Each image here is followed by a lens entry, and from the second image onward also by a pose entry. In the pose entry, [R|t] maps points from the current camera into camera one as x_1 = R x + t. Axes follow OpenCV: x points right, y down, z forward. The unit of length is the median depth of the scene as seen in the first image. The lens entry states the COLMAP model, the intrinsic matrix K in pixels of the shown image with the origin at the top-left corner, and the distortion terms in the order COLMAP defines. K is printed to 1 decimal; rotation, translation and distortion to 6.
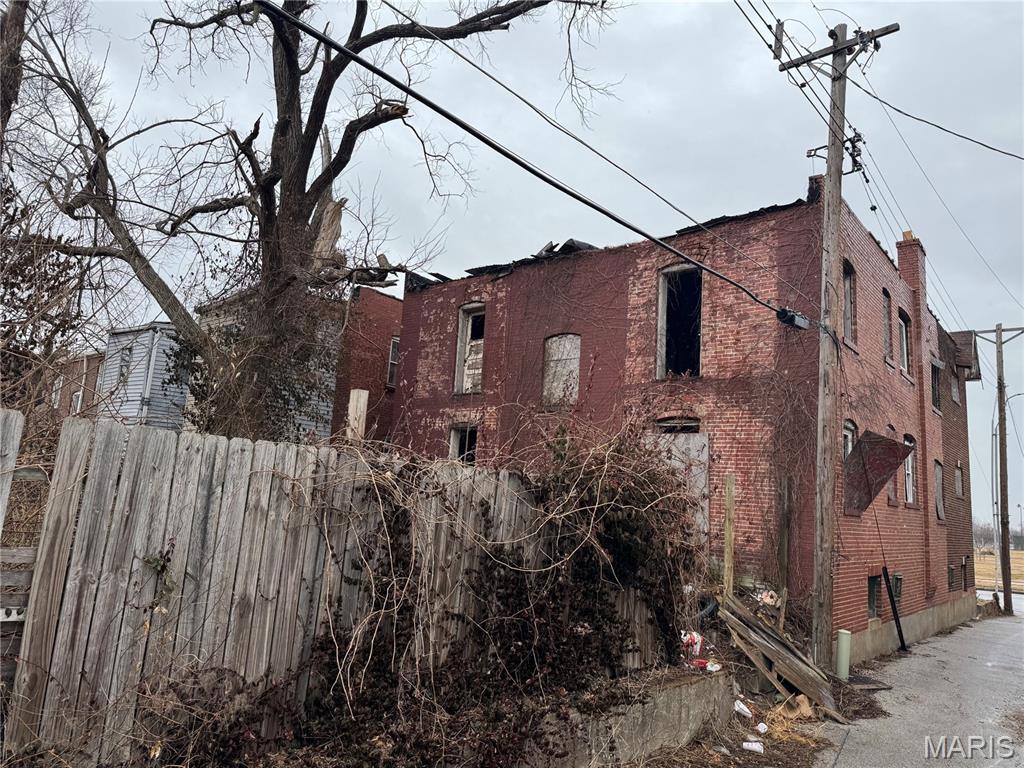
lens RADIAL K [[707.6, 0, 528.7], [0, 707.6, 383.7], [0, 0, 1]] dist [0.131900, -0.212353]
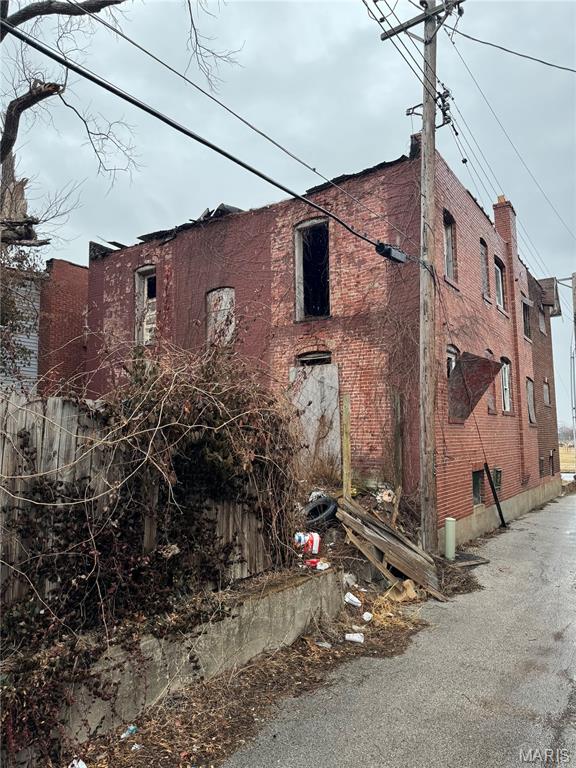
lens RADIAL K [[543.3, 0, 288.0], [0, 543.3, 375.9], [0, 0, 1]] dist [0.118049, -0.179055]
pose [[0.993998, -0.059863, 0.091561, 0.084692], [0.053966, 0.996387, 0.065580, 0.026590], [-0.095156, -0.060246, 0.993638, 0.109600]]
